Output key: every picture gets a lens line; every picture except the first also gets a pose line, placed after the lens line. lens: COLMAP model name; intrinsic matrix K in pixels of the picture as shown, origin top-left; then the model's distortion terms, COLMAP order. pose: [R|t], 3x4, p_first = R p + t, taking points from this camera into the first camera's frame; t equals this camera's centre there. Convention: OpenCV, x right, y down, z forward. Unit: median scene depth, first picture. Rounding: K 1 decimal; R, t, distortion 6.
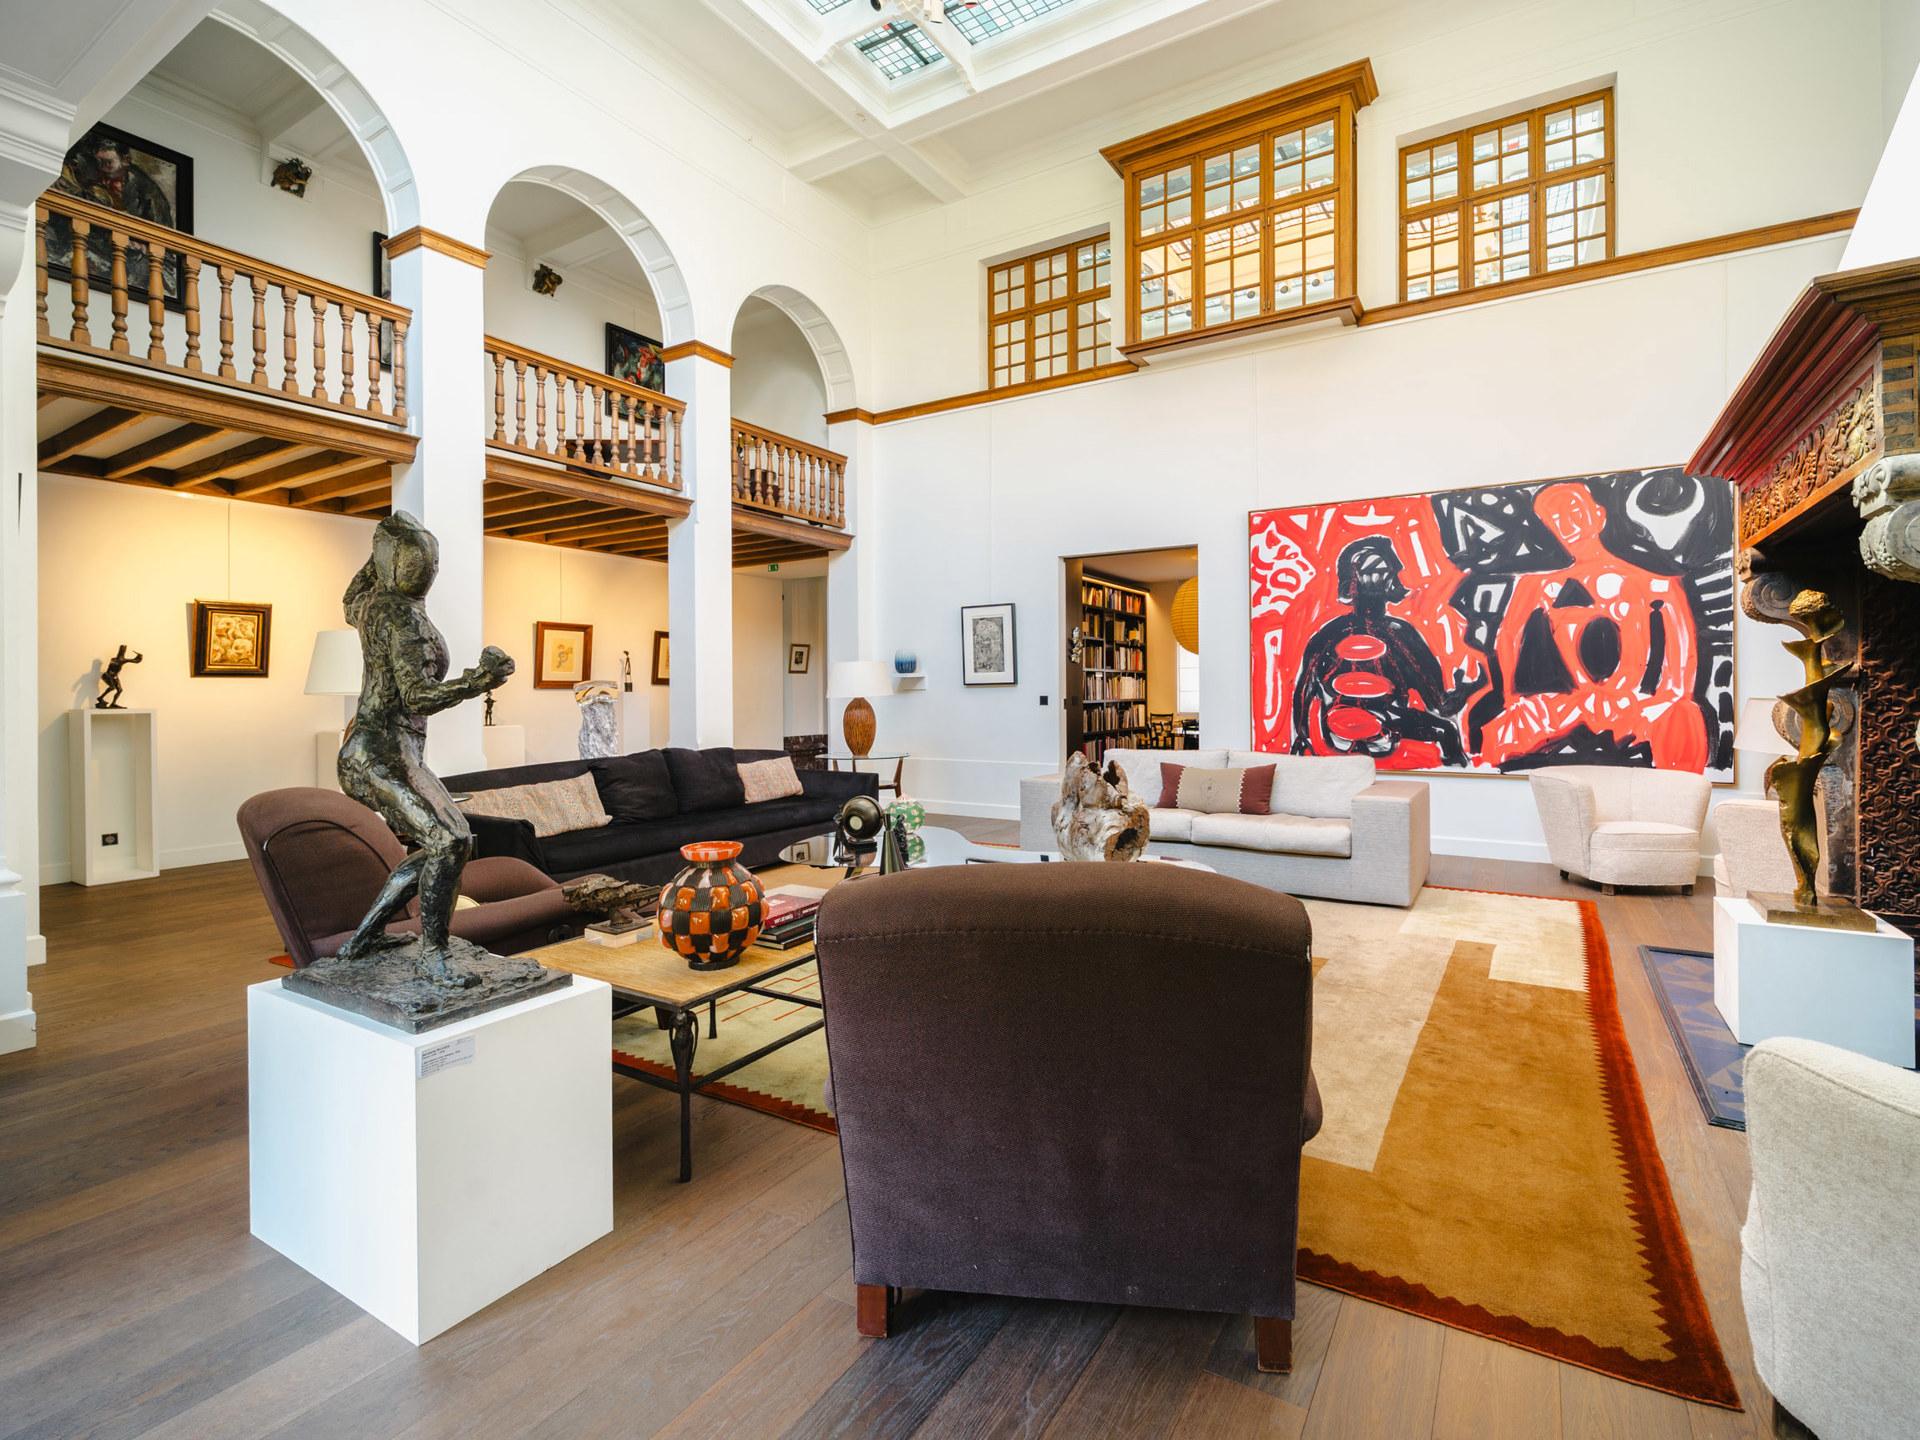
lens RADIAL K [[880.8, 0, 1046.9], [0, 880.8, 690.6], [0, 0, 1]] dist [0.001768, 0.000132]
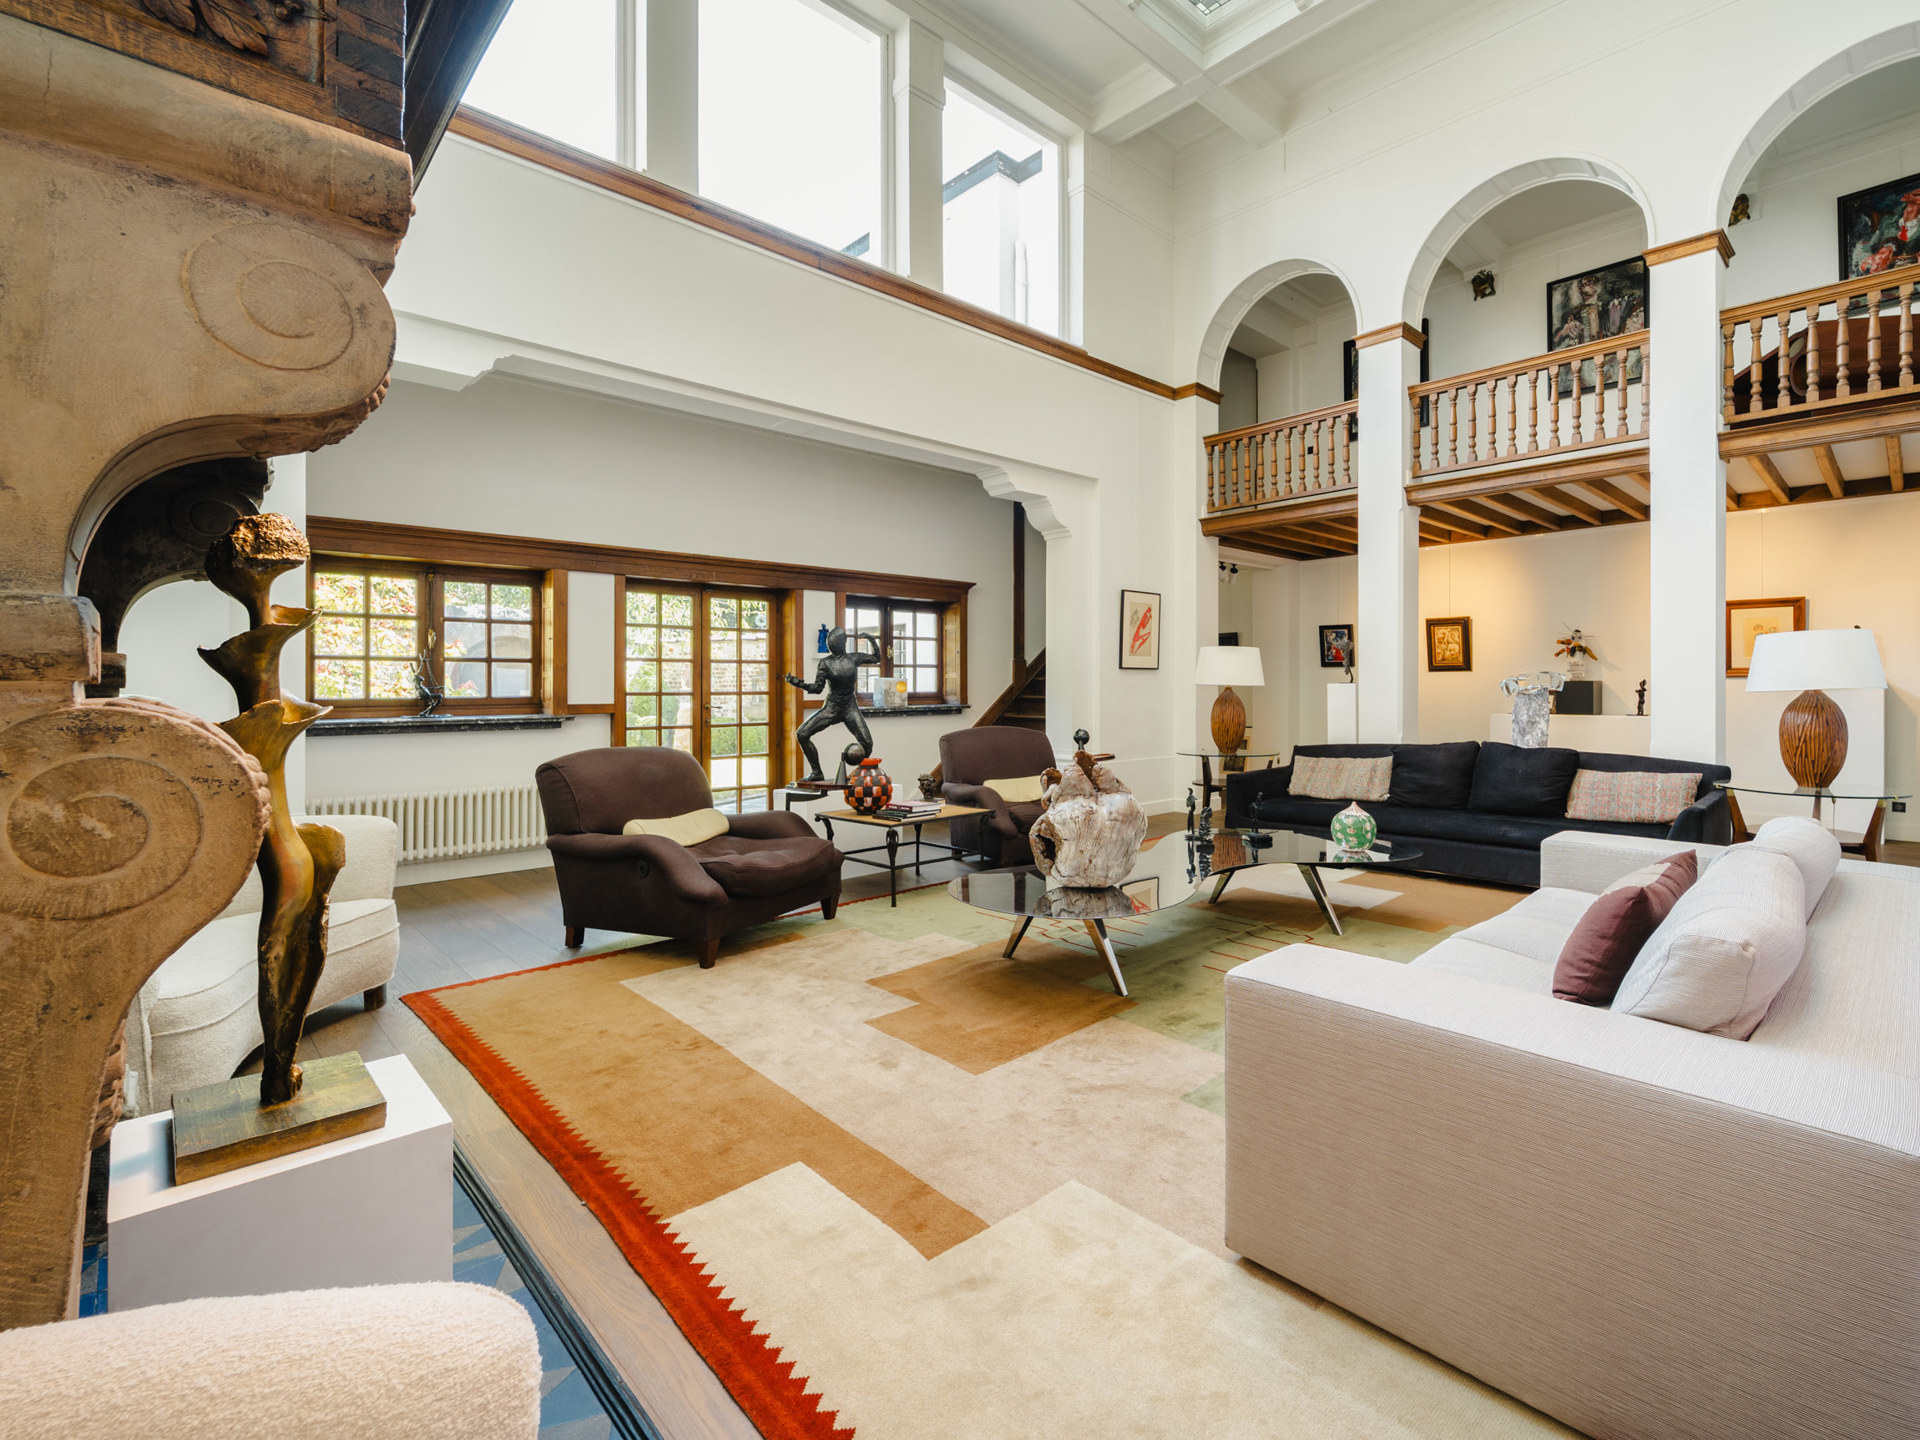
lens RADIAL K [[880.8, 0, 1046.9], [0, 880.8, 690.6], [0, 0, 1]] dist [0.001768, 0.000132]
pose [[-0.270100, 0.011052, -0.962769, 0.621006], [0.001931, 0.999938, 0.010937, -0.001450], [0.962830, 0.001095, -0.270105, 0.794072]]
